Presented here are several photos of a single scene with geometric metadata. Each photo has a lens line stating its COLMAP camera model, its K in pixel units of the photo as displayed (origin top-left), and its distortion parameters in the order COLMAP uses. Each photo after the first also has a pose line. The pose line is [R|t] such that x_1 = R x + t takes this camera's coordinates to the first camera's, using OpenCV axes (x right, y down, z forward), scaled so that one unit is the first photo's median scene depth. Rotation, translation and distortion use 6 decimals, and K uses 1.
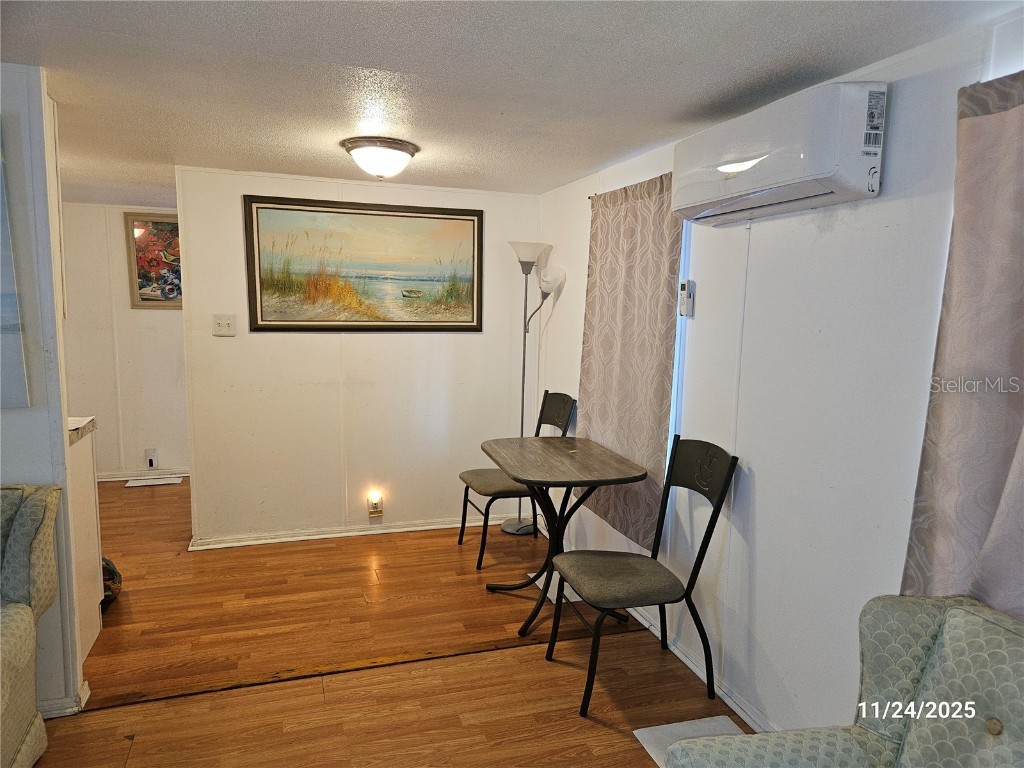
lens RADIAL K [[679.4, 0, 511.4], [0, 679.4, 398.3], [0, 0, 1]] dist [0.080242, -0.068859]
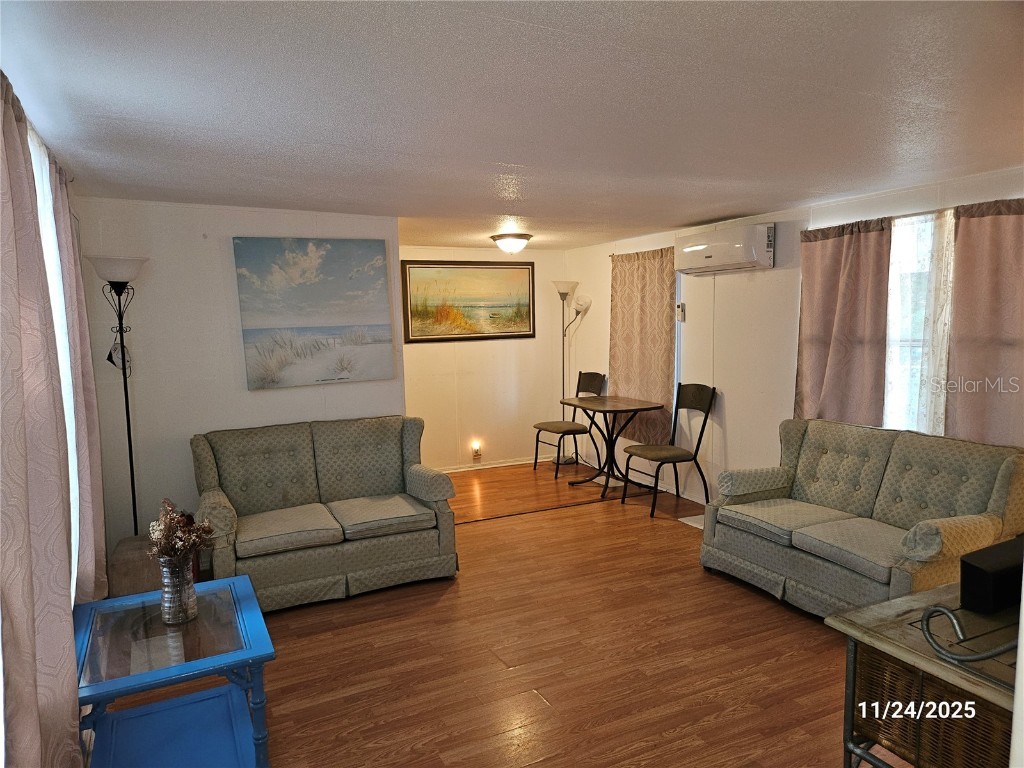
lens RADIAL K [[679.4, 0, 511.4], [0, 679.4, 398.3], [0, 0, 1]] dist [0.080242, -0.068859]
pose [[0.988221, -0.058573, 0.141378, -0.445666], [0.061609, 0.997952, -0.017191, 0.090127], [-0.140082, 0.025698, 0.989806, -0.746506]]
